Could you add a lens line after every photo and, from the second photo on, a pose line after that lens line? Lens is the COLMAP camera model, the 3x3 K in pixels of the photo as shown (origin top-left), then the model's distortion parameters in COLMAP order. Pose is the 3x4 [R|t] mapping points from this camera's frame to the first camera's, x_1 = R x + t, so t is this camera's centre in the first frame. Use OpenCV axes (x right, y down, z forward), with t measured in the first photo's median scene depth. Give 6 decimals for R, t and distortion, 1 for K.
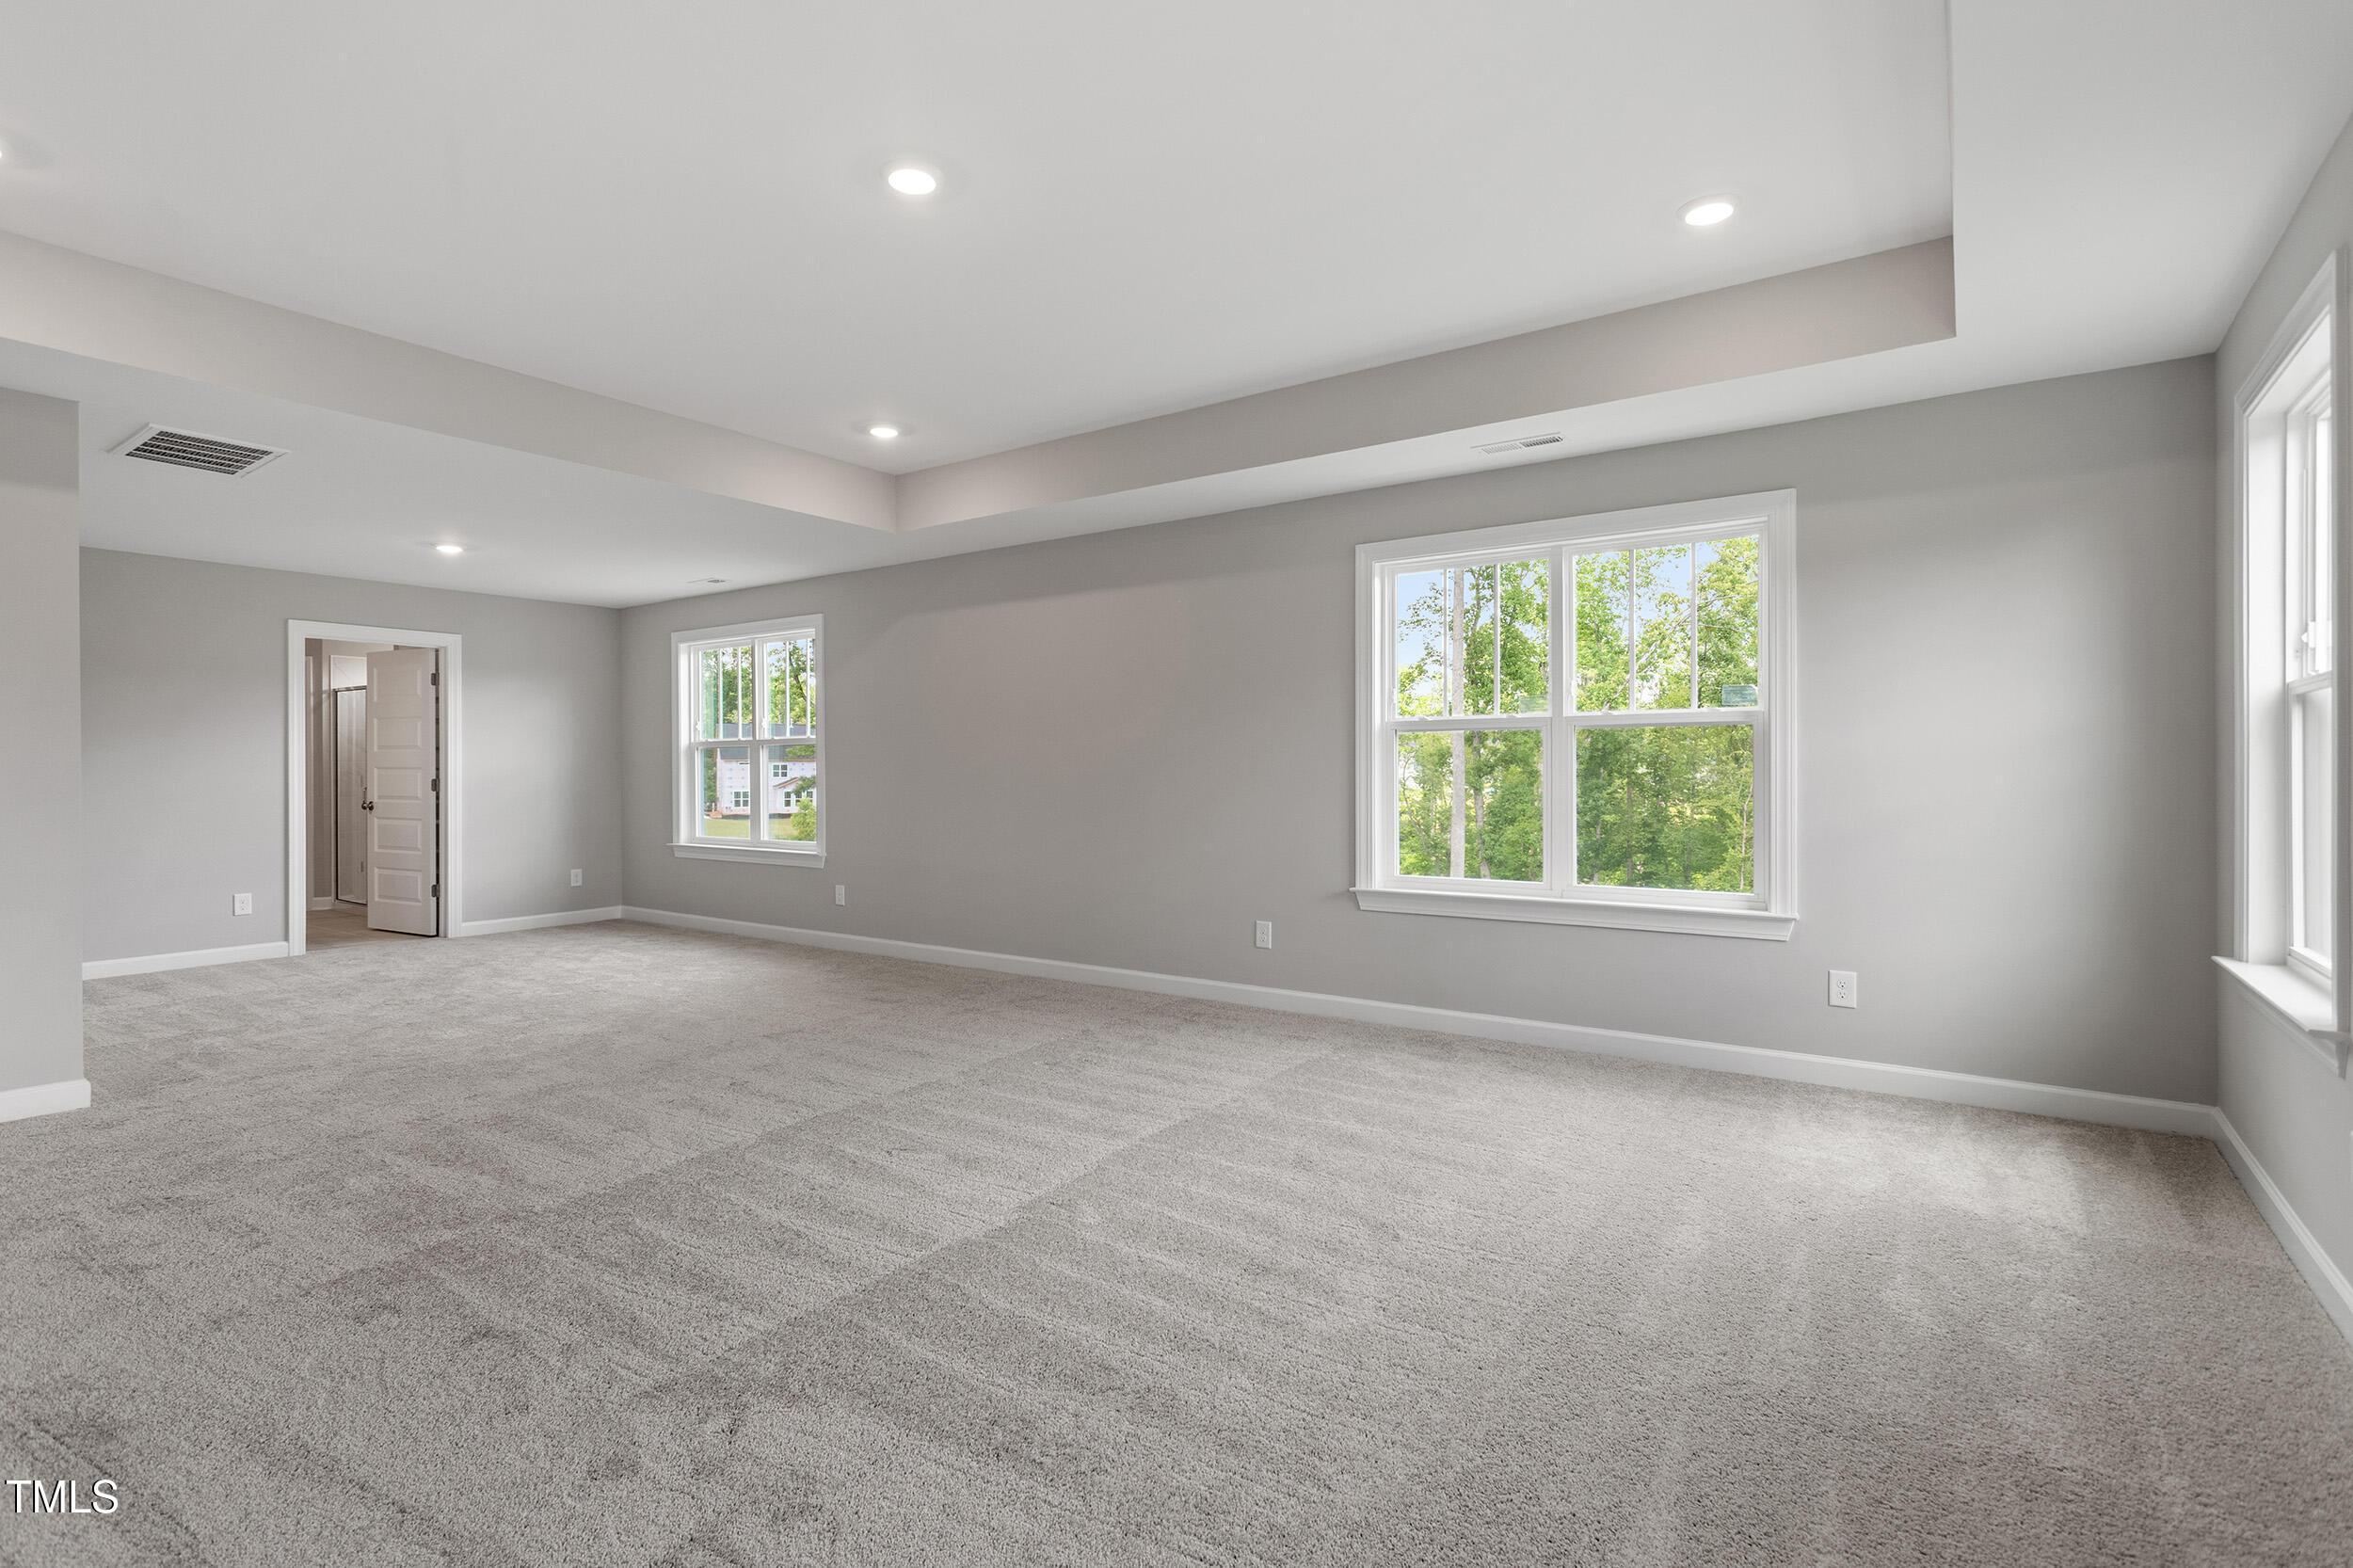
lens RADIAL K [[1140.2, 0, 1184.1], [0, 1140.2, 787.7], [0, 0, 1]] dist [-0.003835, -0.000374]
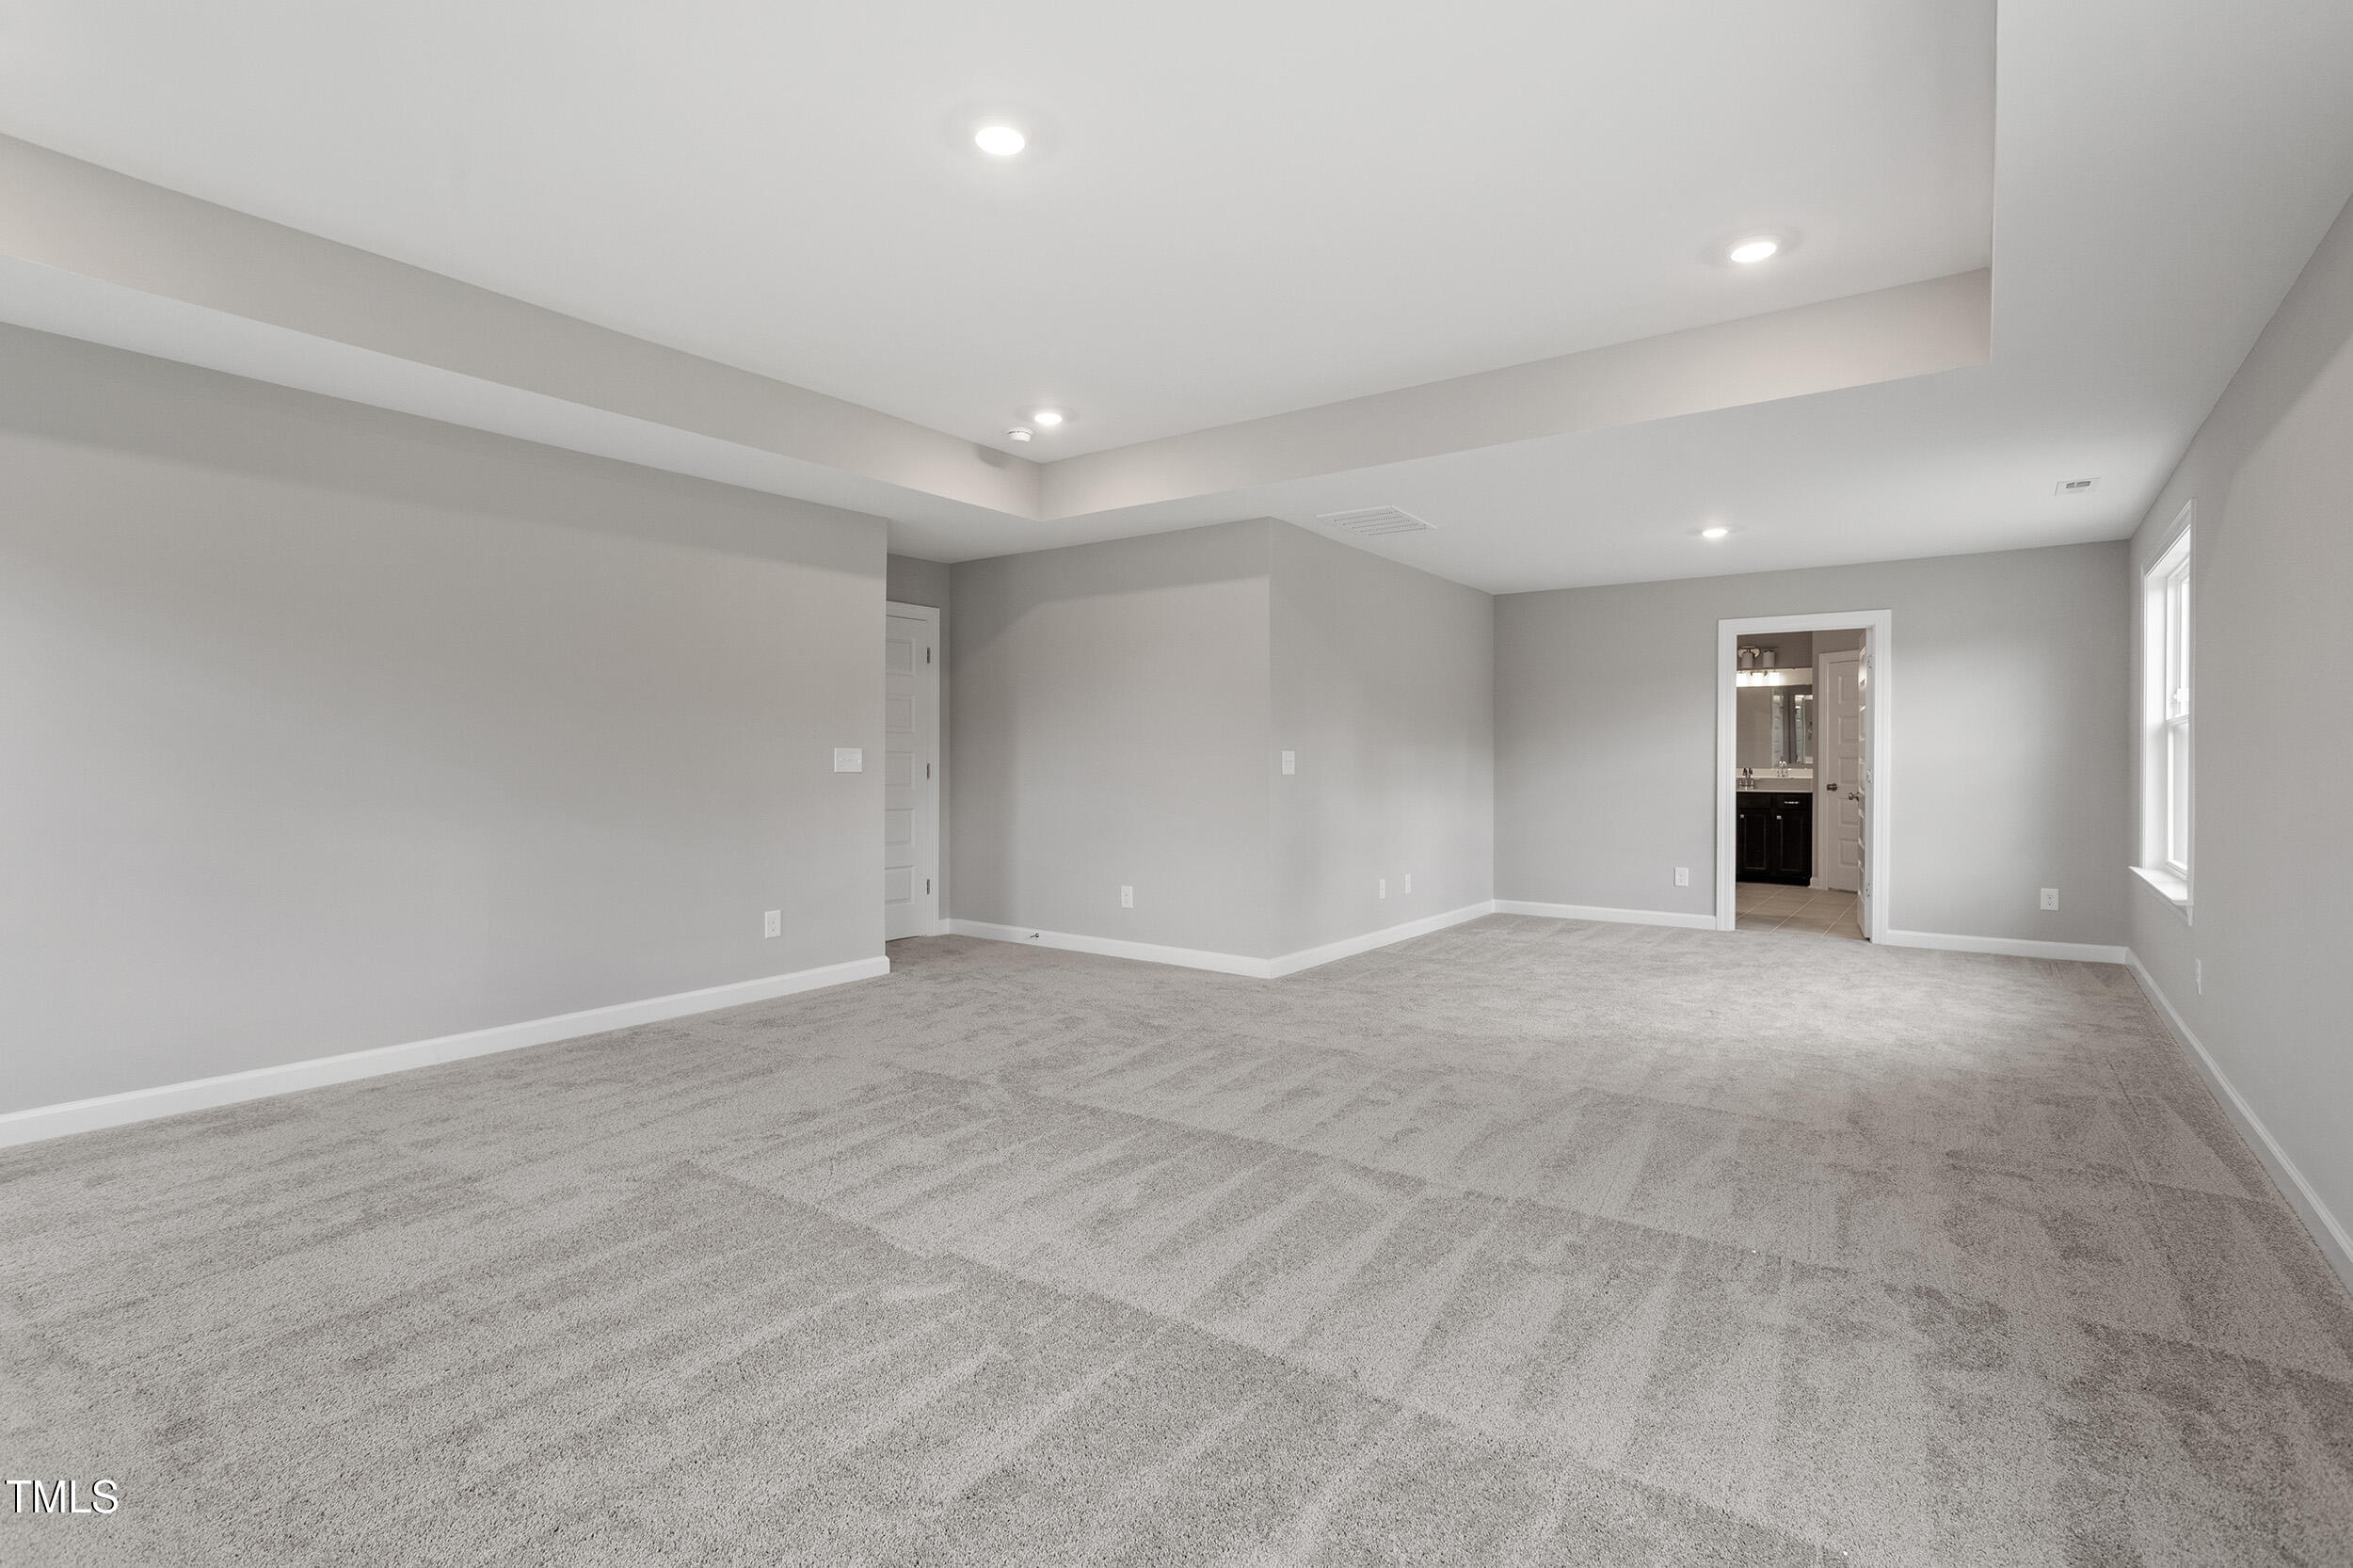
lens RADIAL K [[1140.2, 0, 1178.6], [0, 1140.2, 770.5], [0, 0, 1]] dist [-0.003835, -0.000374]
pose [[-0.025171, 0.014730, -0.999575, 0.334063], [-0.022618, 0.999627, 0.015301, -0.009768], [0.999427, 0.022994, -0.024829, 0.550921]]
